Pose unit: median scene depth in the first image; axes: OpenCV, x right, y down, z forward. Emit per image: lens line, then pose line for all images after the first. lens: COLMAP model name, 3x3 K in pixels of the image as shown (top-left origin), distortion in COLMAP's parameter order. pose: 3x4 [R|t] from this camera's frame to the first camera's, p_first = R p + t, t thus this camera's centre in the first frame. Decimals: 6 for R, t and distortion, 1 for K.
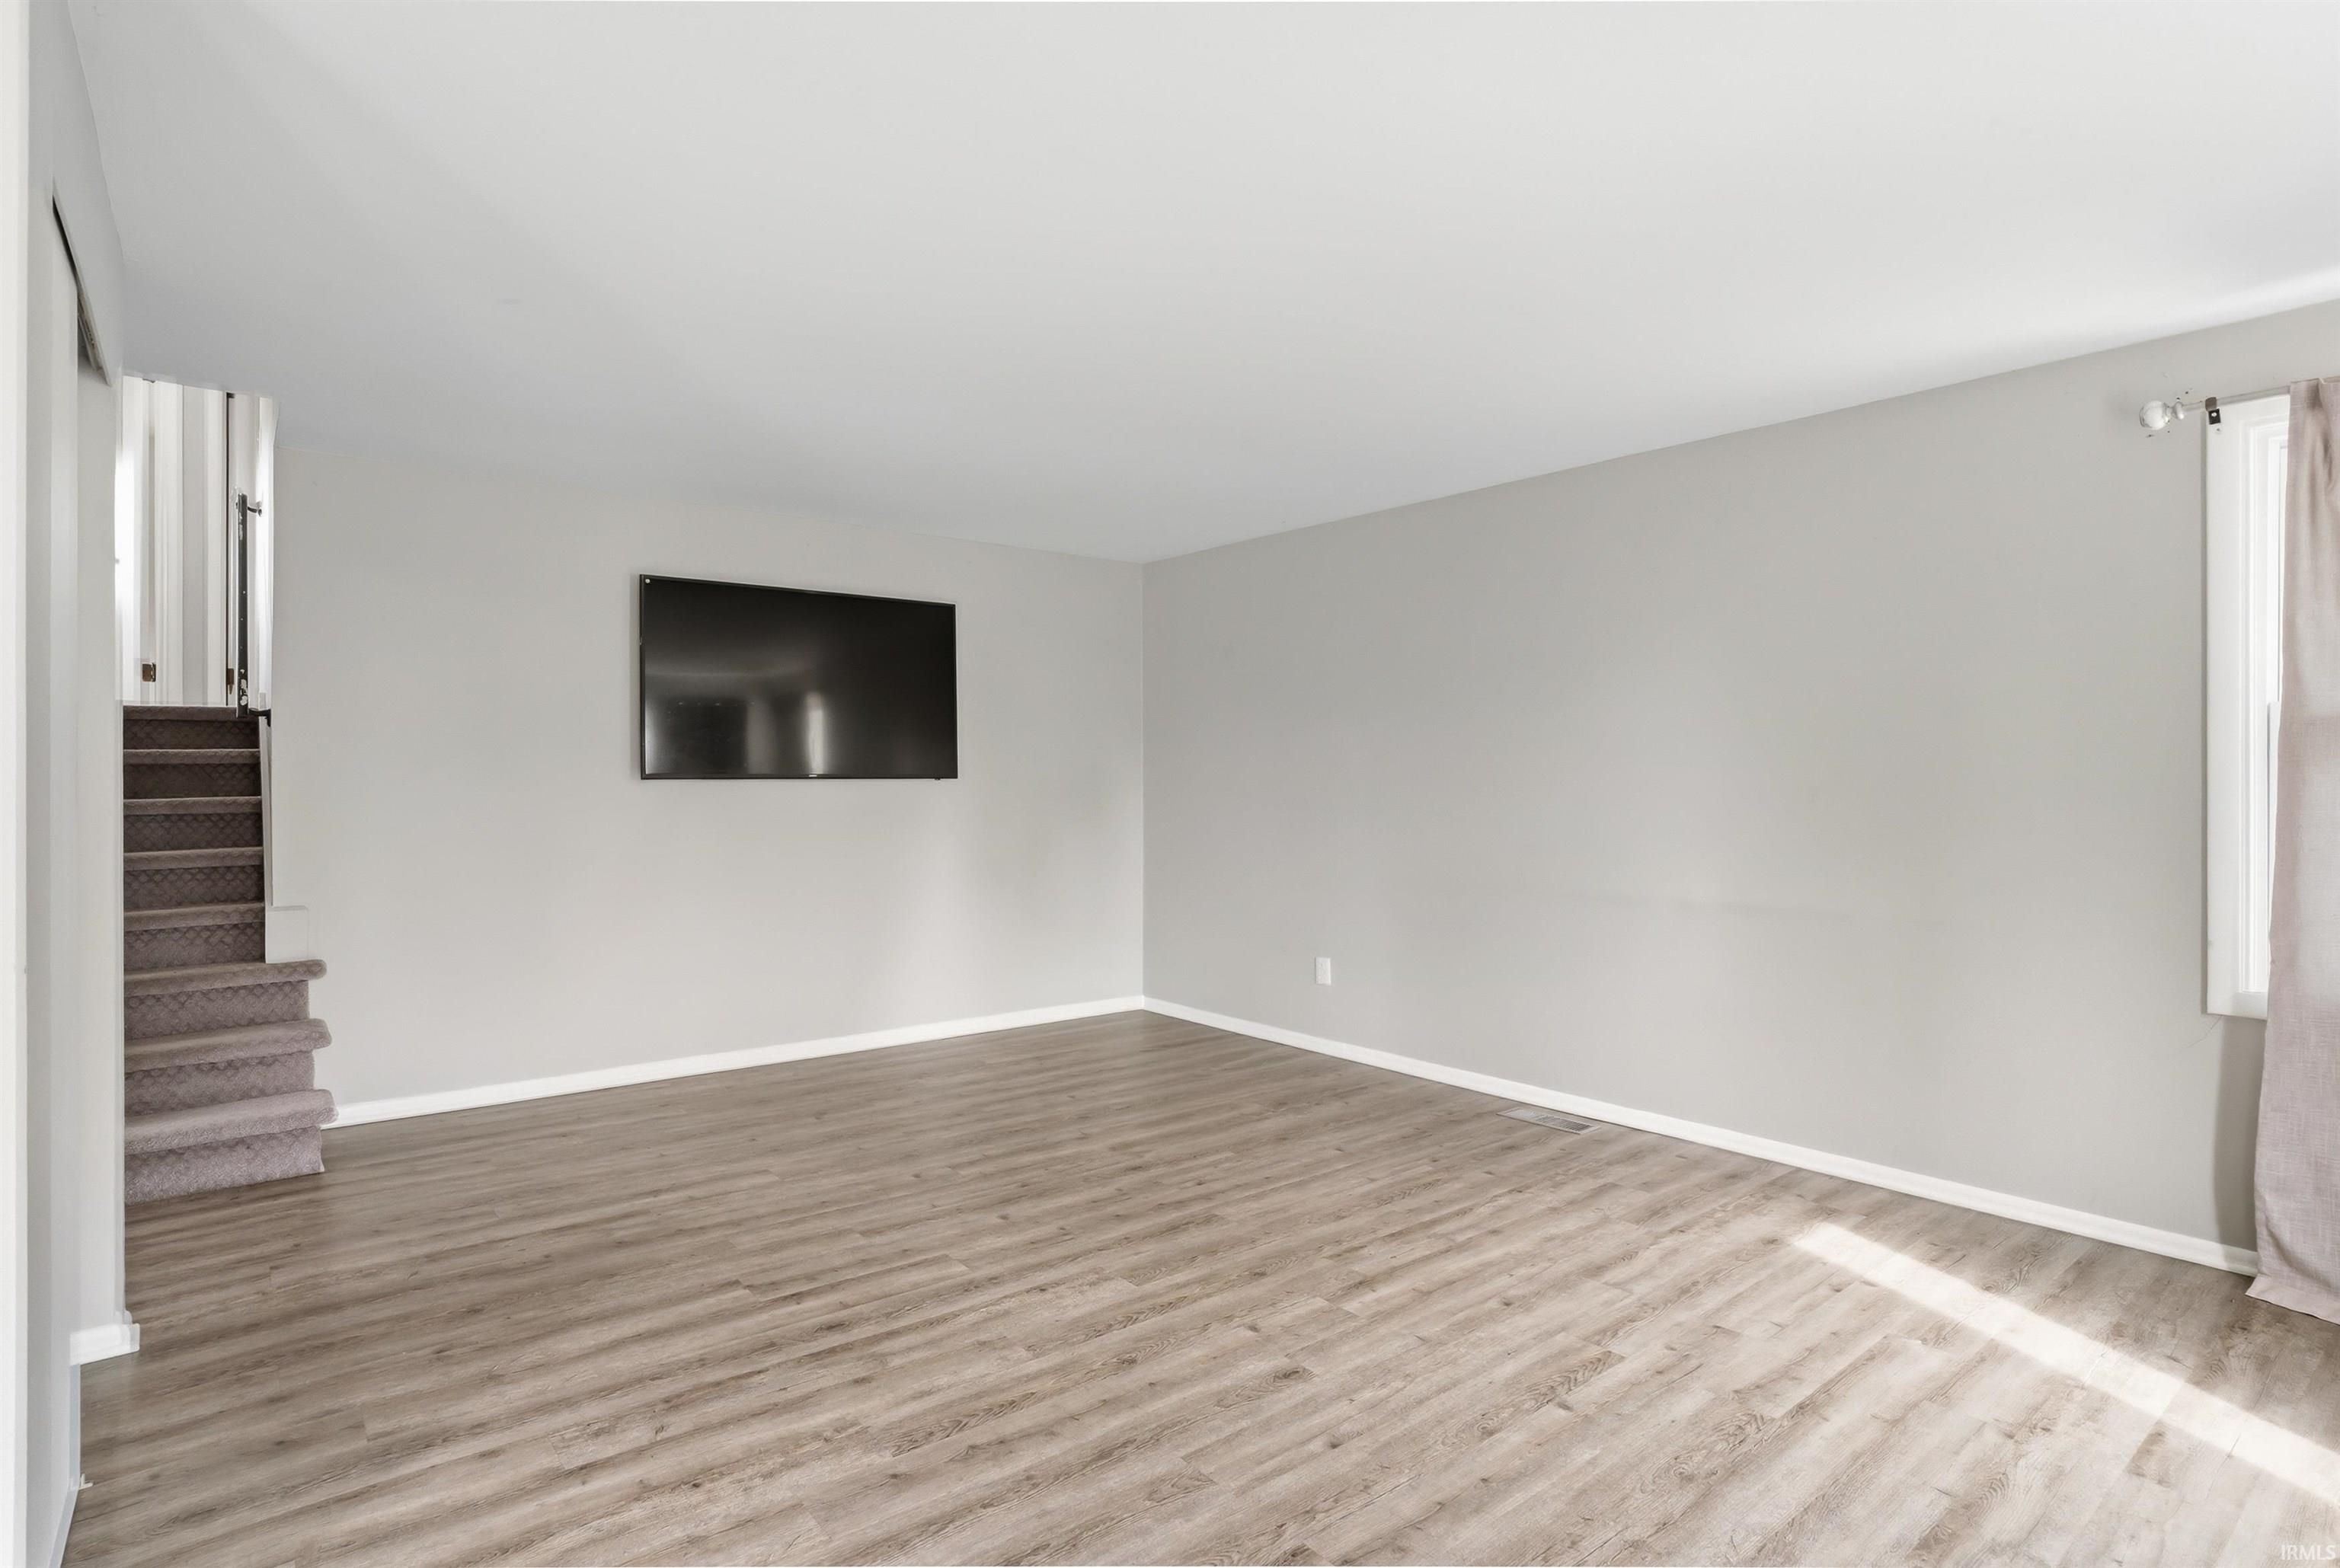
lens RADIAL K [[1203.8, 0, 1170.0], [0, 1203.8, 784.0], [0, 0, 1]] dist [-0.030146, 0.001487]
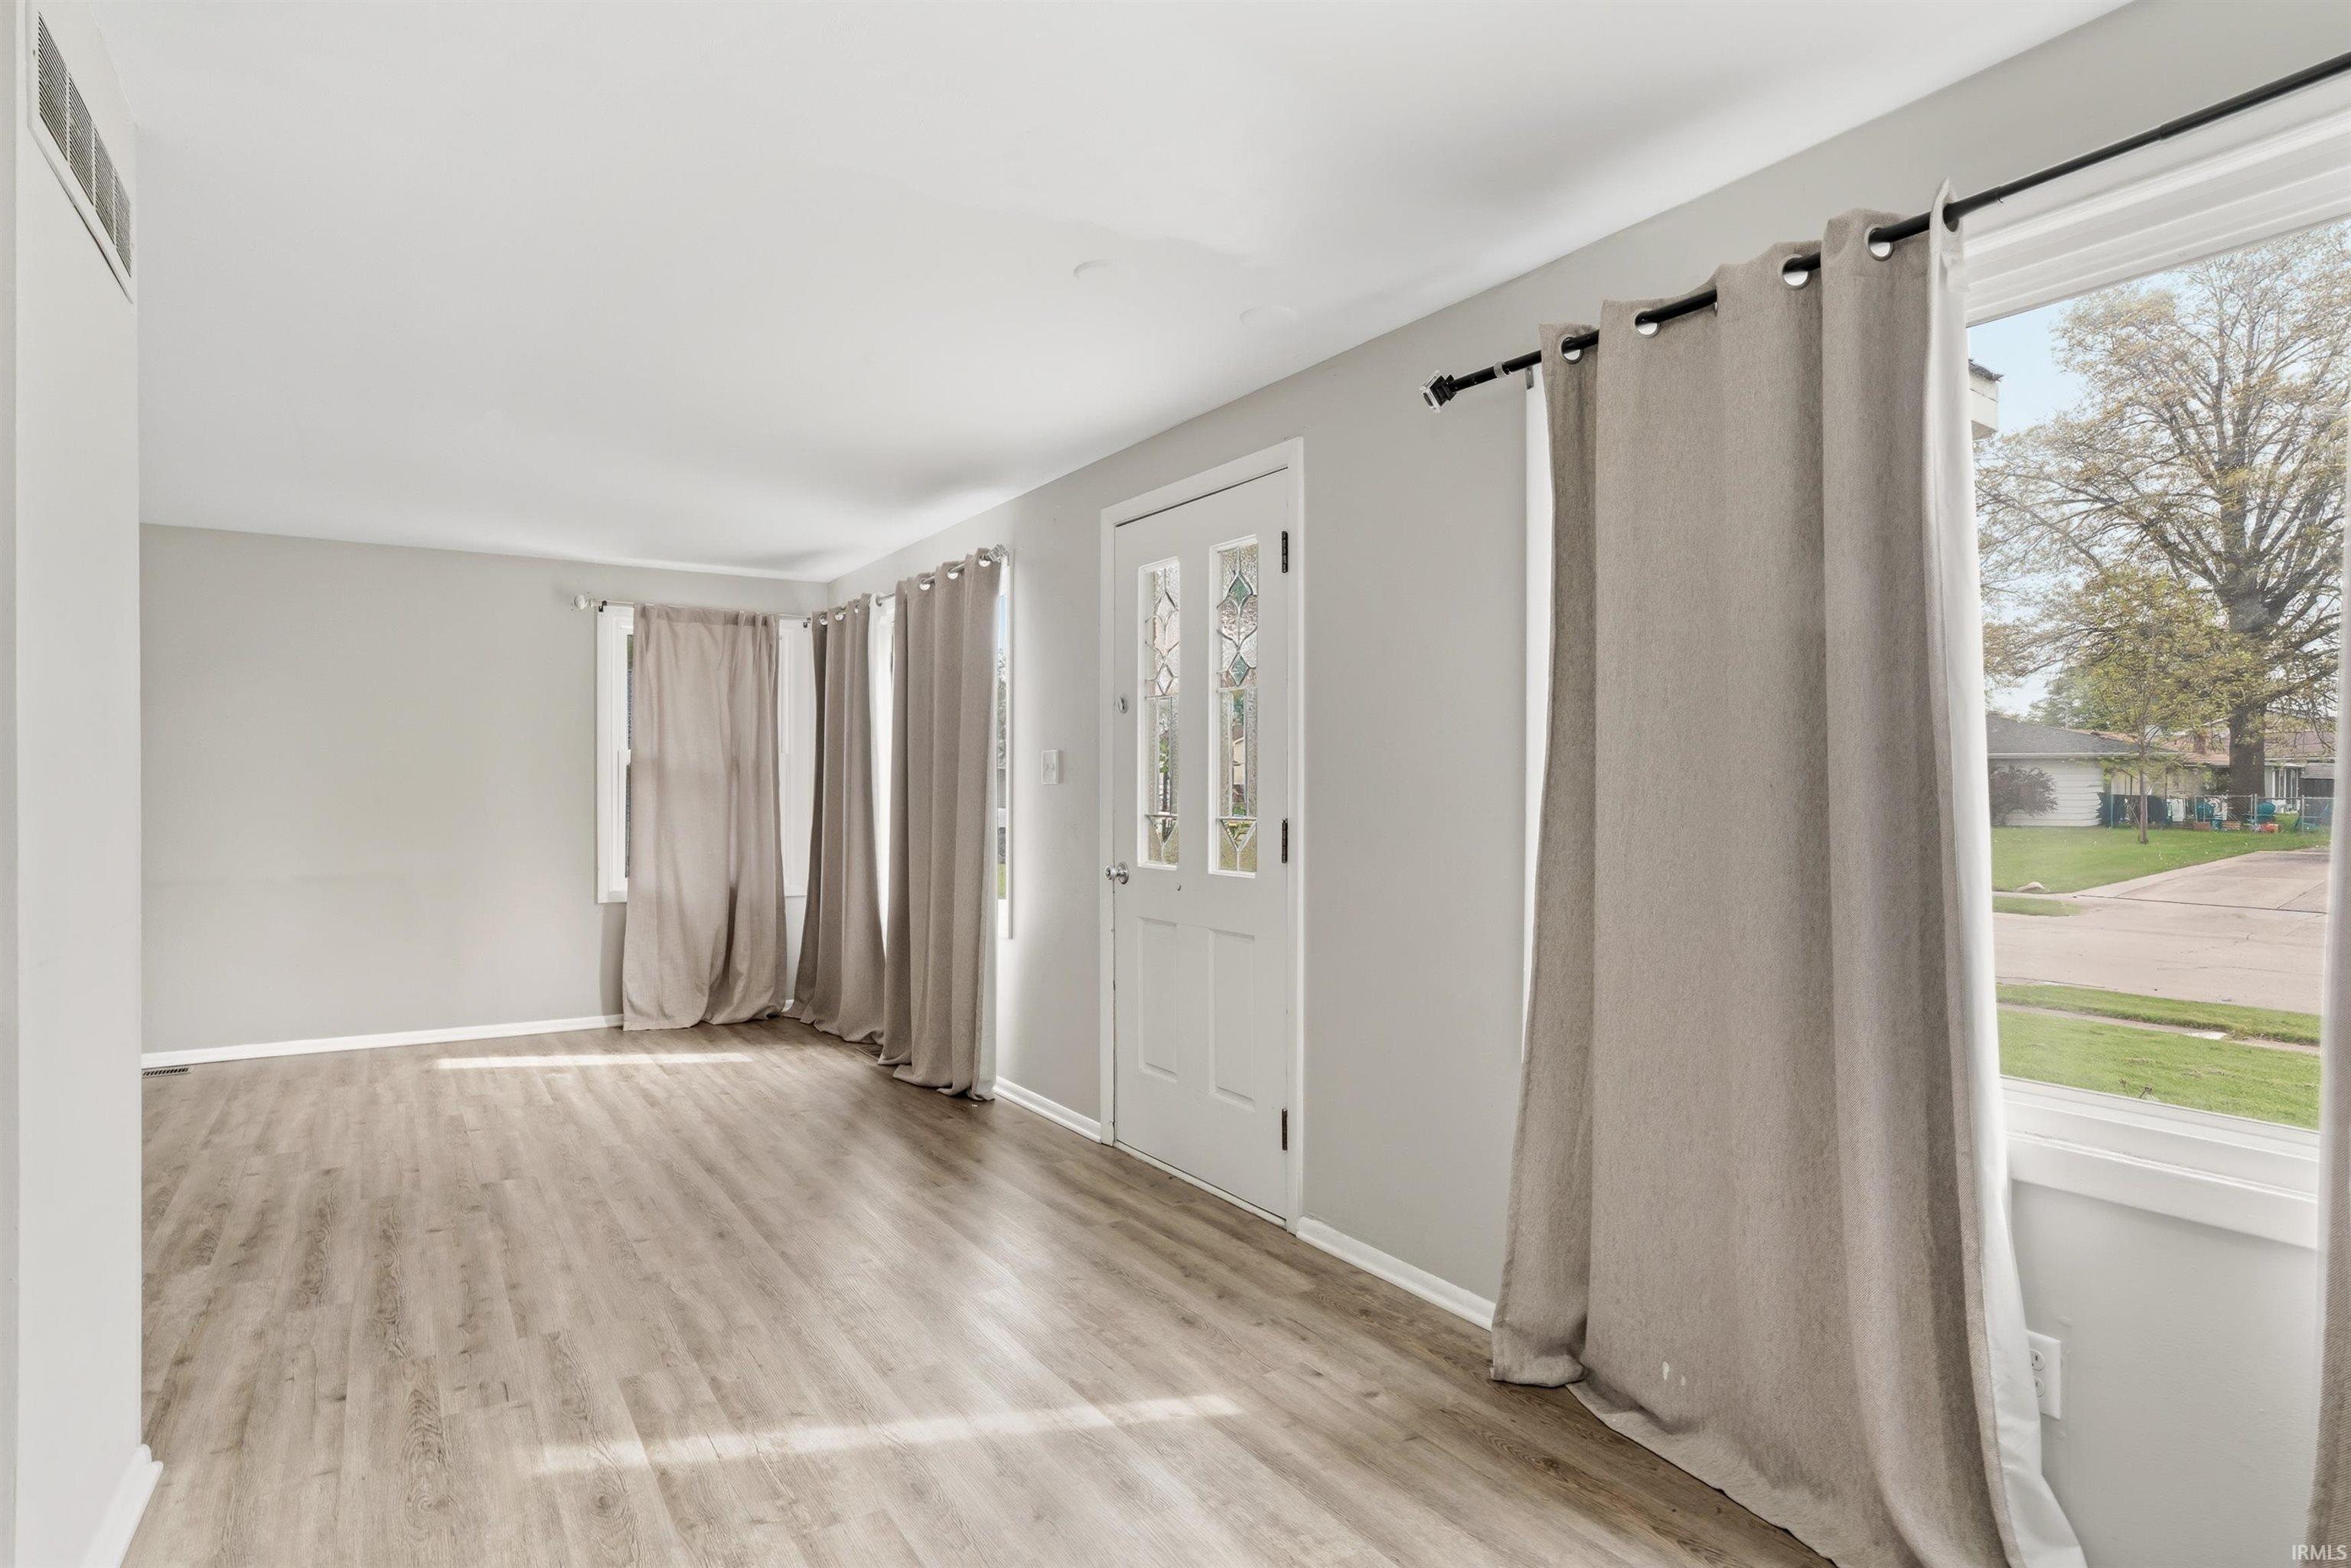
lens RADIAL K [[1276.9, 0, 1175.5], [0, 1276.9, 784.0], [0, 0, 1]] dist [-0.034593, 0.020134]
pose [[0.116871, 0.001870, 0.993145, -1.313500], [0.003721, 0.999990, -0.002320, -0.000354], [-0.993140, 0.003967, 0.116863, -0.267244]]
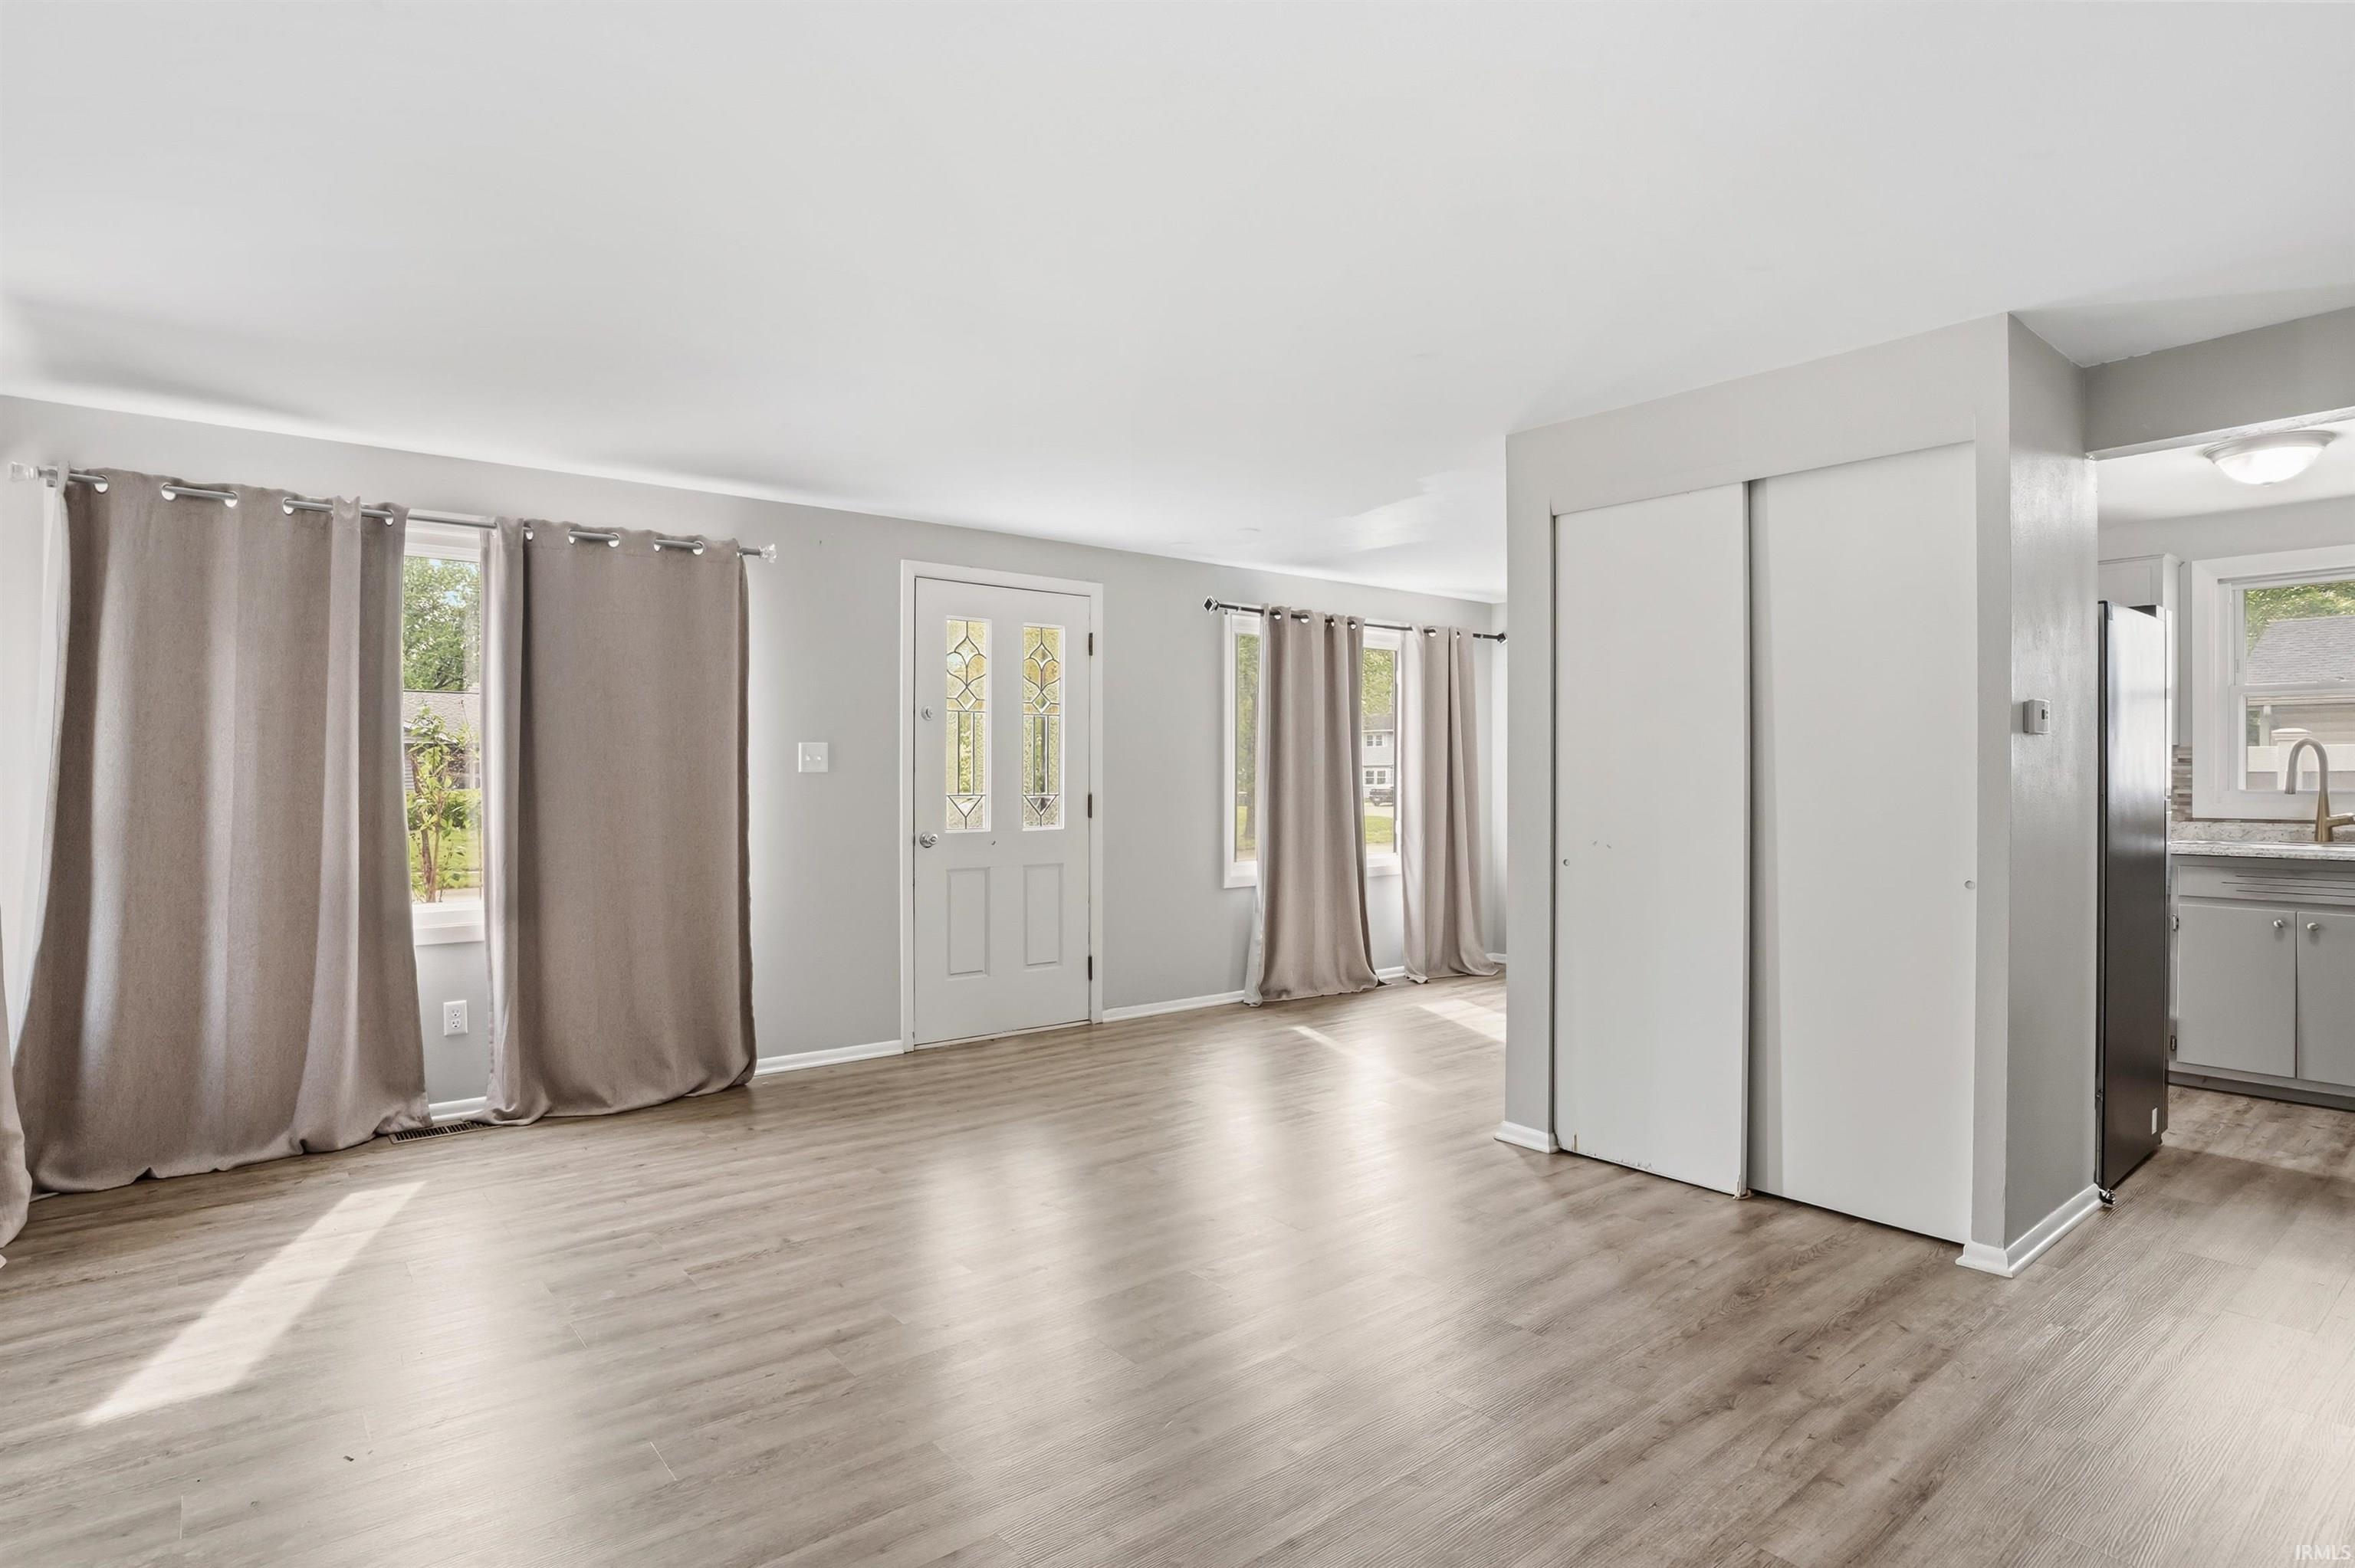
lens RADIAL K [[1211.5, 0, 1177.5], [0, 1211.5, 784.0], [0, 0, 1]] dist [-0.030146, 0.001487]
pose [[-0.999999, 0.000350, -0.001556, -0.098690], [0.000335, 0.999952, 0.009791, -0.007103], [0.001559, 0.009790, -0.999951, 2.102681]]
